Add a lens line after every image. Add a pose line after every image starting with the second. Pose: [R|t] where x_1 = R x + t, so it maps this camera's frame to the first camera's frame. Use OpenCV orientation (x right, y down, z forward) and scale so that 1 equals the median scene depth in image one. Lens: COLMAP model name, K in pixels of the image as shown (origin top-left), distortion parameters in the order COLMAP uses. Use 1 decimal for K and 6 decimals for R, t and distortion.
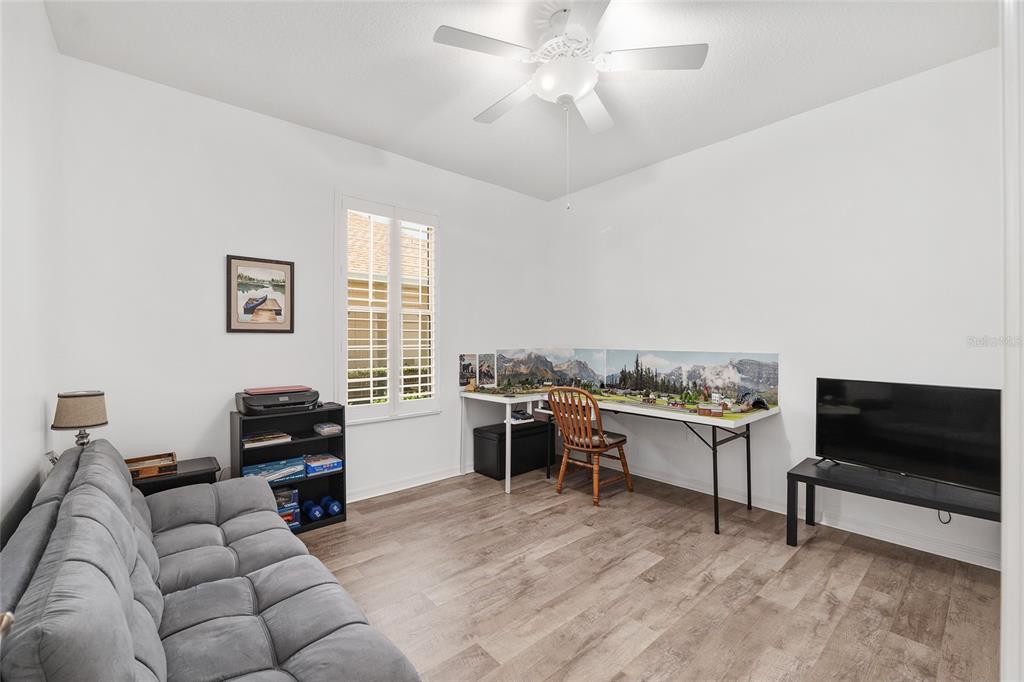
lens RADIAL K [[430.4, 0, 512.0], [0, 430.4, 341.0], [0, 0, 1]] dist [-0.000595, -0.000091]
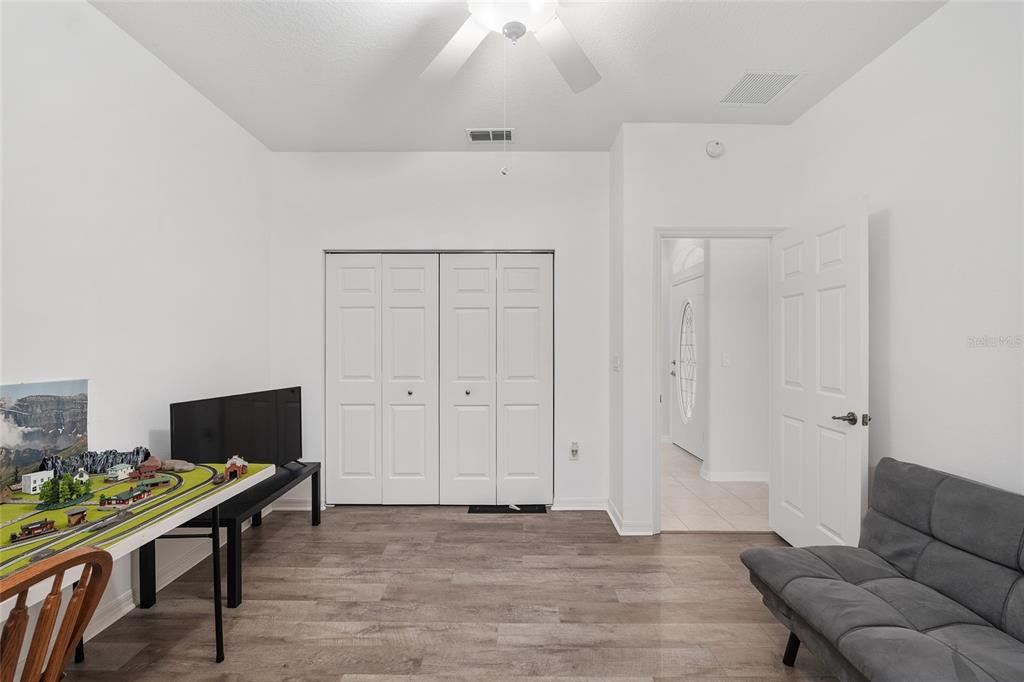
lens RADIAL K [[430.4, 0, 512.0], [0, 430.4, 341.0], [0, 0, 1]] dist [-0.000595, -0.000091]
pose [[-0.756743, 0.005160, 0.653692, -0.353543], [0.001522, 0.999980, -0.006132, -0.029423], [-0.653711, -0.003645, -0.756736, 1.582356]]
